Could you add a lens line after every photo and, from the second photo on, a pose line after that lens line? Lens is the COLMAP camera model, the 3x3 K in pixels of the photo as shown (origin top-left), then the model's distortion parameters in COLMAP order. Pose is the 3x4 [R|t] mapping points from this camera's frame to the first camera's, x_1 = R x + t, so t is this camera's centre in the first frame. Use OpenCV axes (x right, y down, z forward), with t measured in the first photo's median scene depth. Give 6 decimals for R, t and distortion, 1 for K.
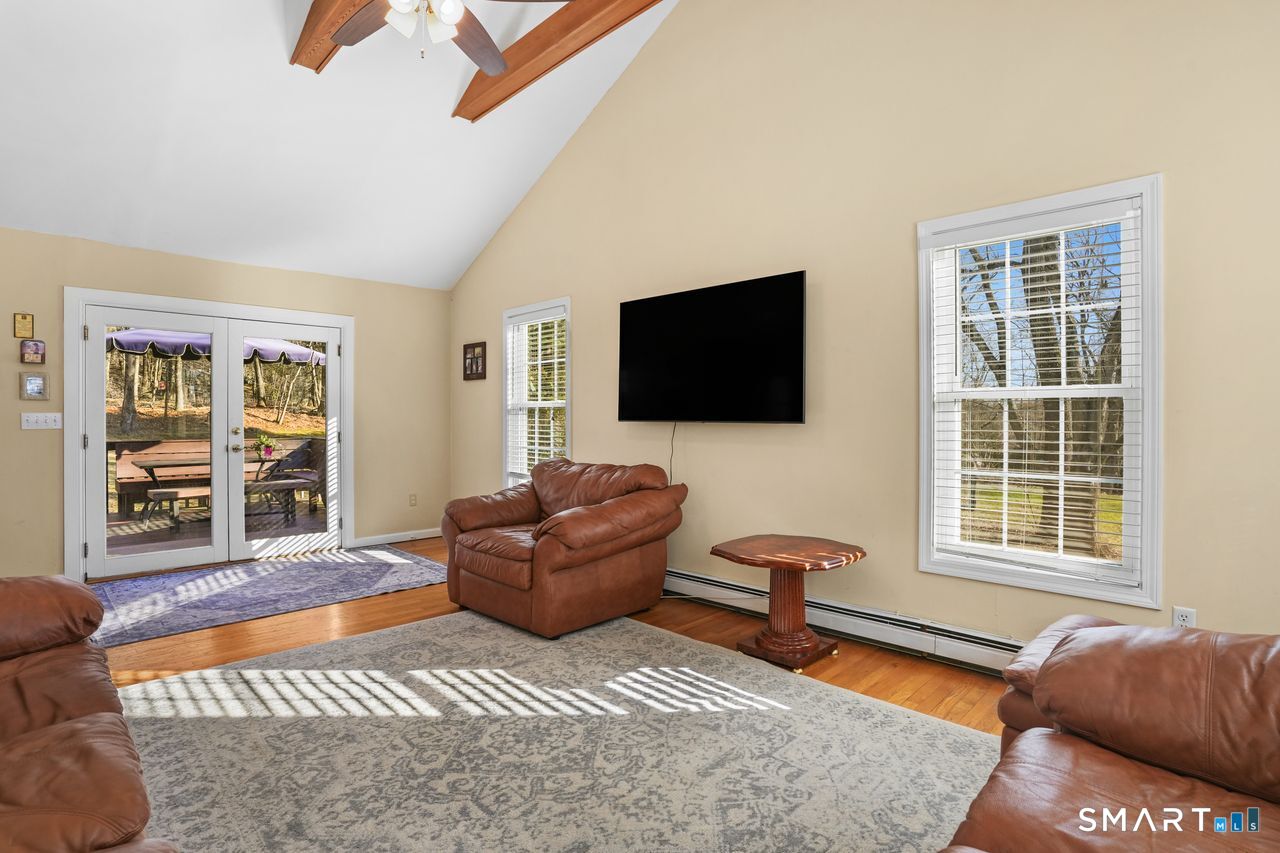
lens RADIAL K [[612.7, 0, 634.2], [0, 612.7, 415.0], [0, 0, 1]] dist [-0.016376, 0.014916]
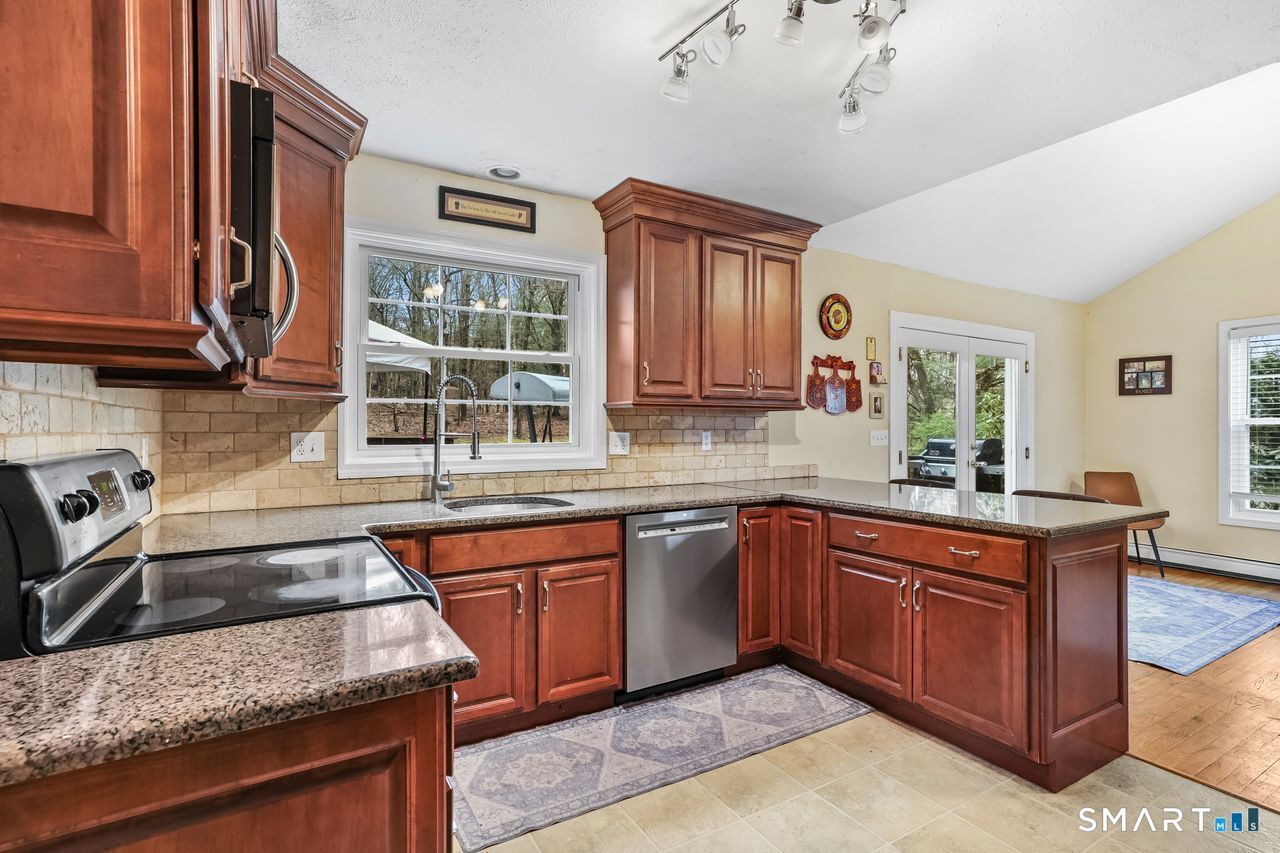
lens RADIAL K [[612.7, 0, 639.1], [0, 612.7, 423.3], [0, 0, 1]] dist [-0.016376, 0.014916]
pose [[0.969090, 0.004623, -0.246665, -1.105979], [-0.006494, 0.999956, -0.006771, -0.005420], [0.246623, 0.008163, 0.969077, -0.131558]]
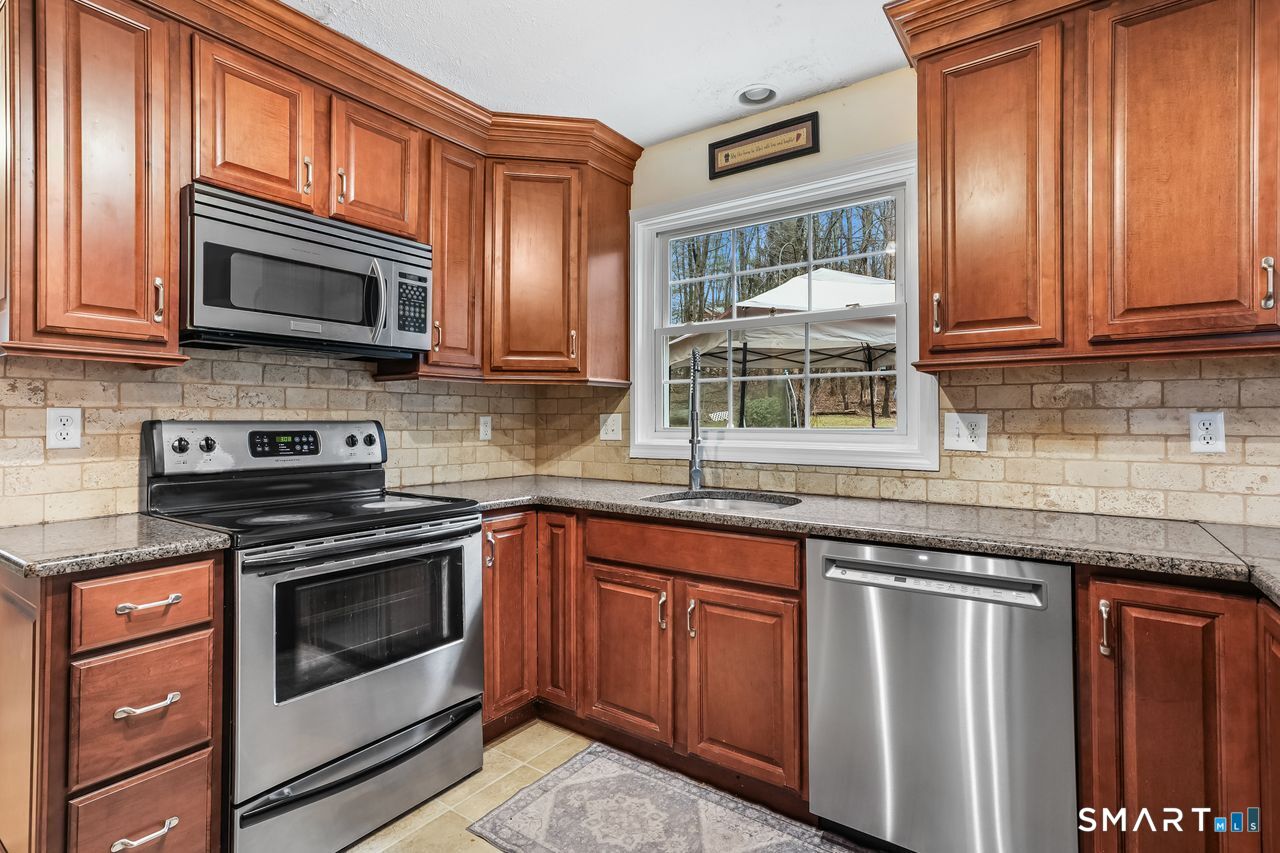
lens RADIAL K [[612.7, 0, 631.4], [0, 612.7, 415.8], [0, 0, 1]] dist [-0.016376, 0.014916]
pose [[0.162273, -0.004501, -0.986736, -0.891712], [-0.007228, 0.999957, -0.005750, 0.007249], [0.986719, 0.008065, 0.162234, 0.289554]]
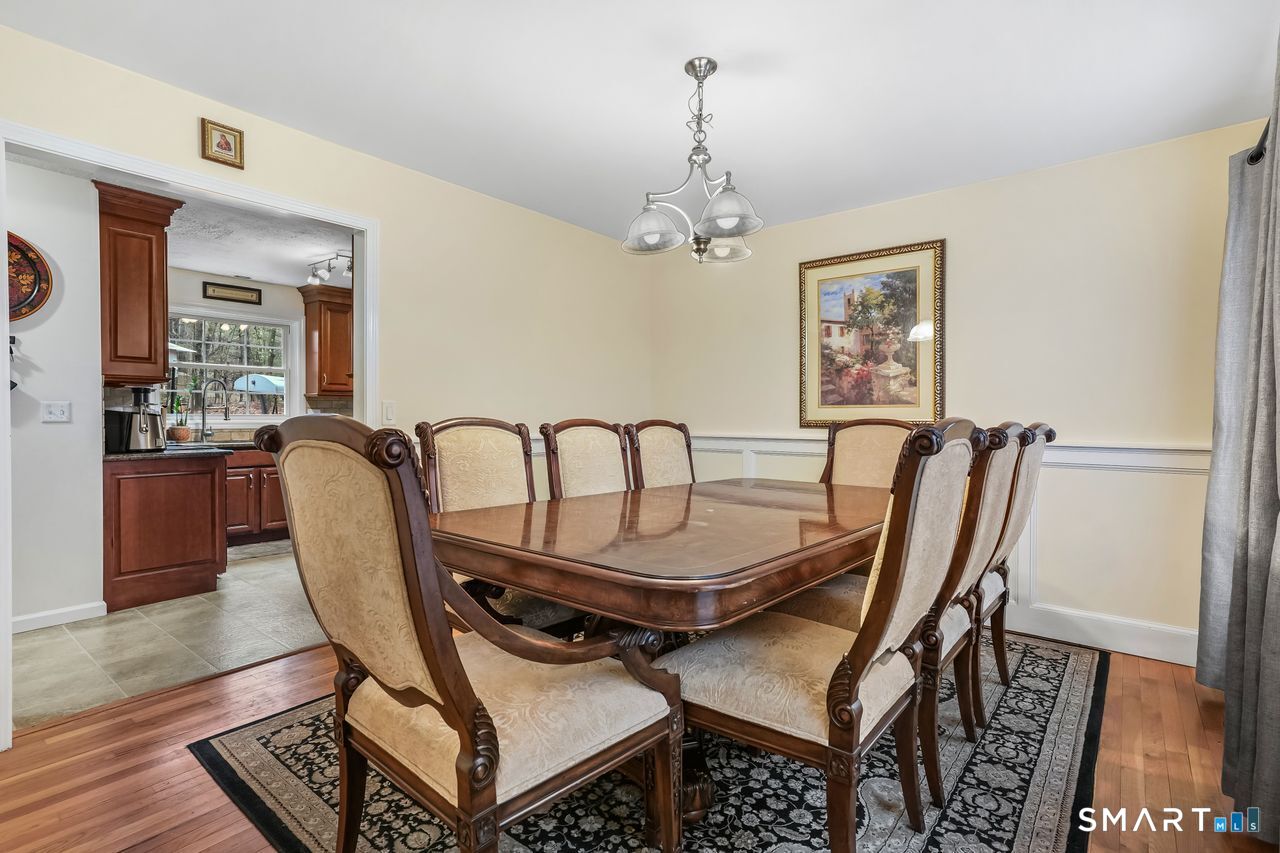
lens RADIAL K [[612.7, 0, 645.2], [0, 612.7, 420.8], [0, 0, 1]] dist [-0.016376, 0.014916]
pose [[0.994242, 0.001085, 0.107155, -0.681911], [-0.001244, 0.999998, 0.001422, 0.025919], [-0.107153, -0.001547, 0.994241, -0.941635]]
